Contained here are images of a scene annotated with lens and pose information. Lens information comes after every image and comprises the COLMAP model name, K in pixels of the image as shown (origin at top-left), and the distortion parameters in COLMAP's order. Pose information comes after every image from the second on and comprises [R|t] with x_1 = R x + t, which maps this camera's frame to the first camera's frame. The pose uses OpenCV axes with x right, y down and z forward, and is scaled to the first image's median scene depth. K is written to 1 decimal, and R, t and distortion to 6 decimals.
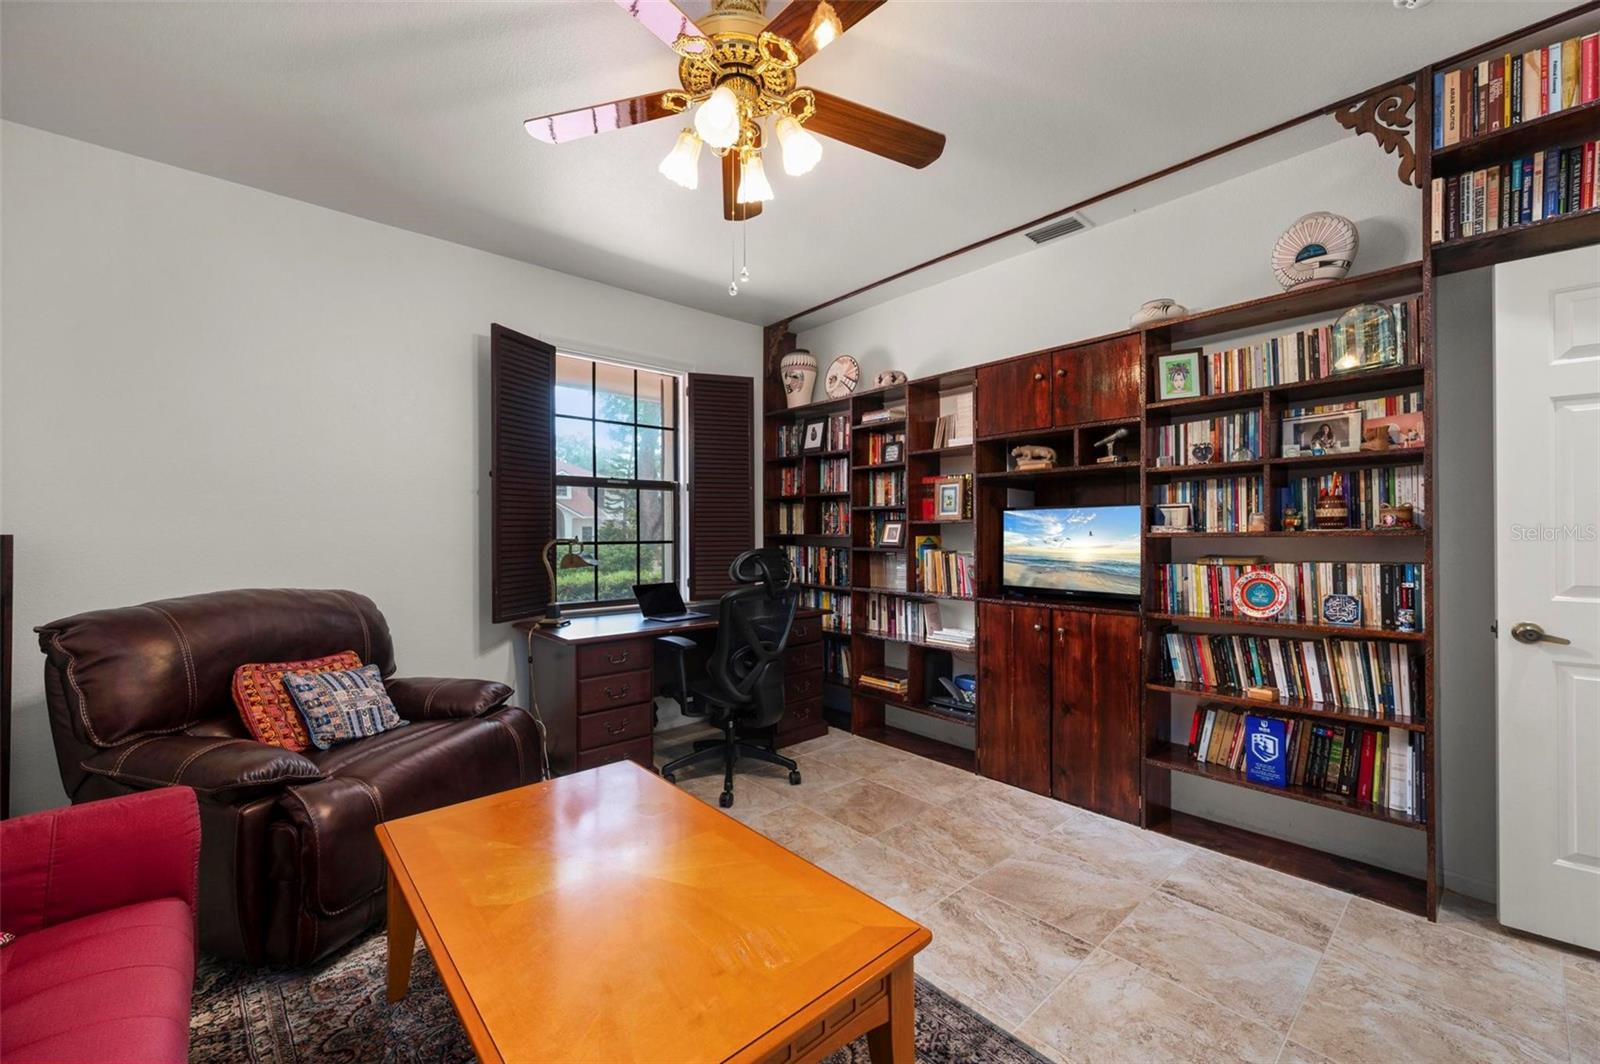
lens RADIAL K [[637.7, 0, 798.0], [0, 637.7, 532.2], [0, 0, 1]] dist [-0.000950, -0.000156]
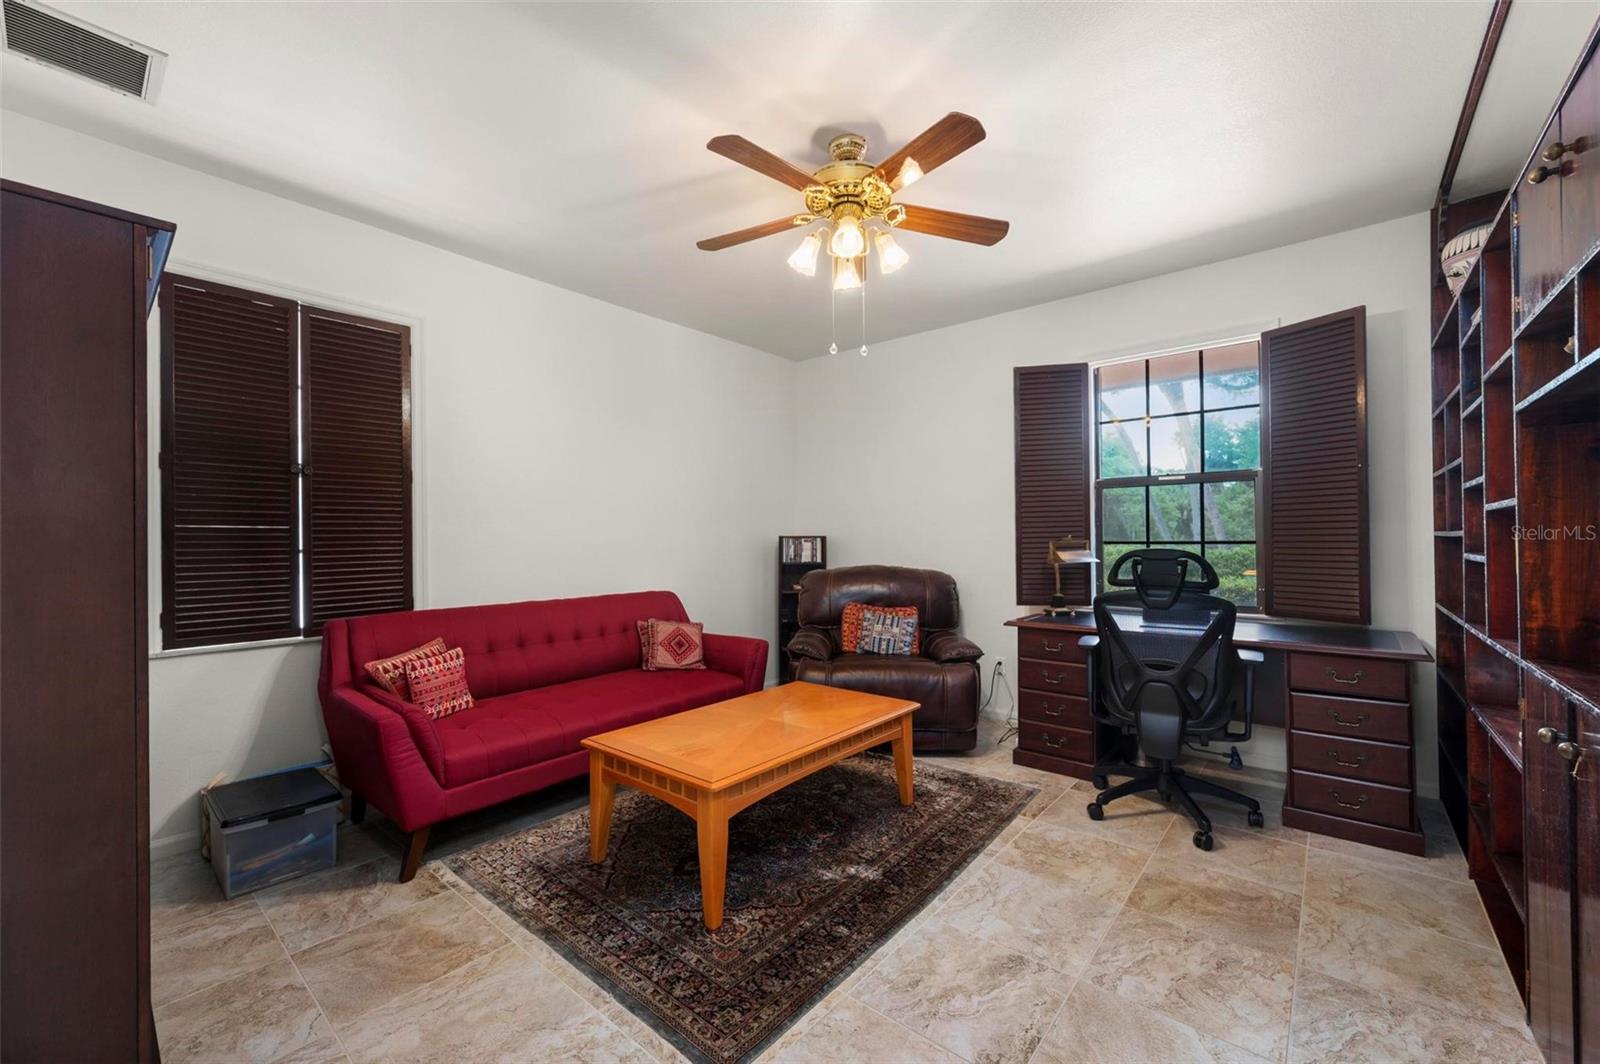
lens RADIAL K [[637.7, 0, 796.2], [0, 637.7, 535.2], [0, 0, 1]] dist [-0.000950, -0.000156]
pose [[0.139552, -0.003390, -0.990209, 0.748679], [0.006965, 0.999973, -0.002442, 0.004530], [0.990190, -0.006557, 0.139572, 0.413946]]
